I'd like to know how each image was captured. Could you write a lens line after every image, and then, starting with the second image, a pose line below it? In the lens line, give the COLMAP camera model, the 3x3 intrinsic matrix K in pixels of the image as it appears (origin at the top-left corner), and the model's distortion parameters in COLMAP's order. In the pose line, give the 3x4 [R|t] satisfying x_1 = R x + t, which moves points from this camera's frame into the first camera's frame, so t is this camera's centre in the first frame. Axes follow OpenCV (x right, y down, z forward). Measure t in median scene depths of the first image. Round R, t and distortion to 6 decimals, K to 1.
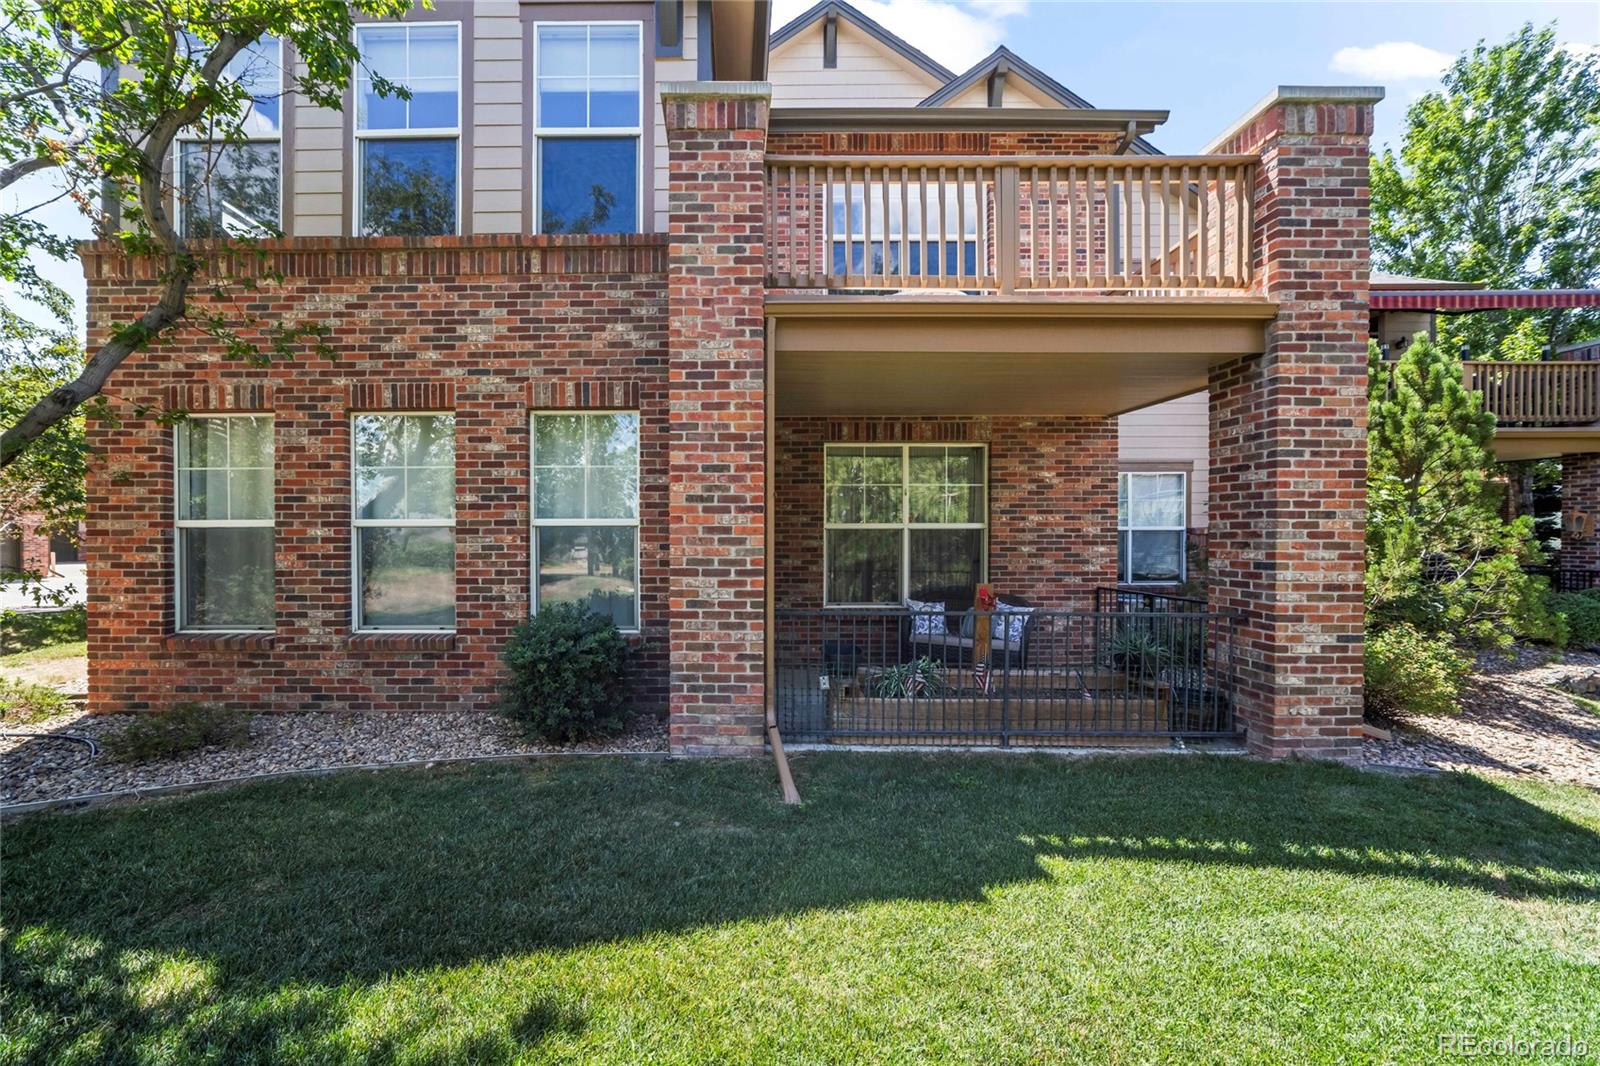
lens RADIAL K [[619.6, 0, 799.6], [0, 619.6, 543.1], [0, 0, 1]] dist [-0.011401, 0.000210]
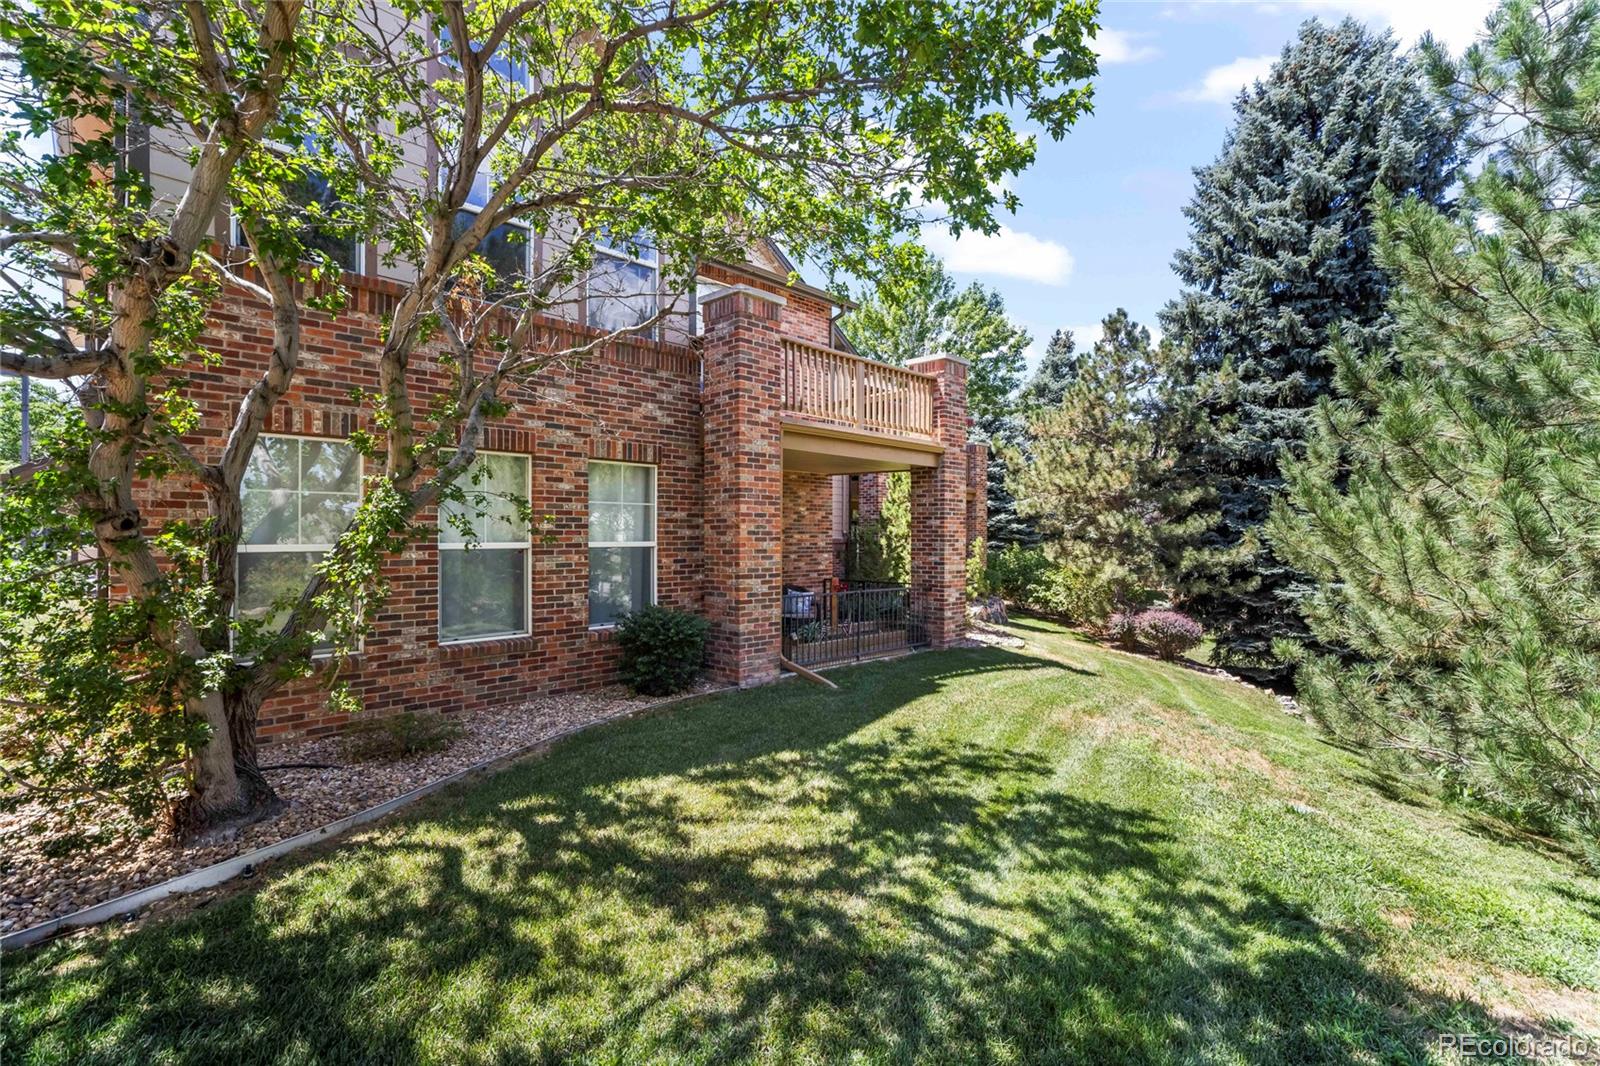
lens RADIAL K [[760.4, 0, 800.0], [0, 760.4, 533.0], [0, 0, 1]] dist [-0.000485, 0.000018]
pose [[0.685129, 0.002514, 0.728417, -1.306733], [0.003711, 0.999969, -0.006941, -0.046142], [-0.728412, 0.007458, 0.685099, -0.427416]]
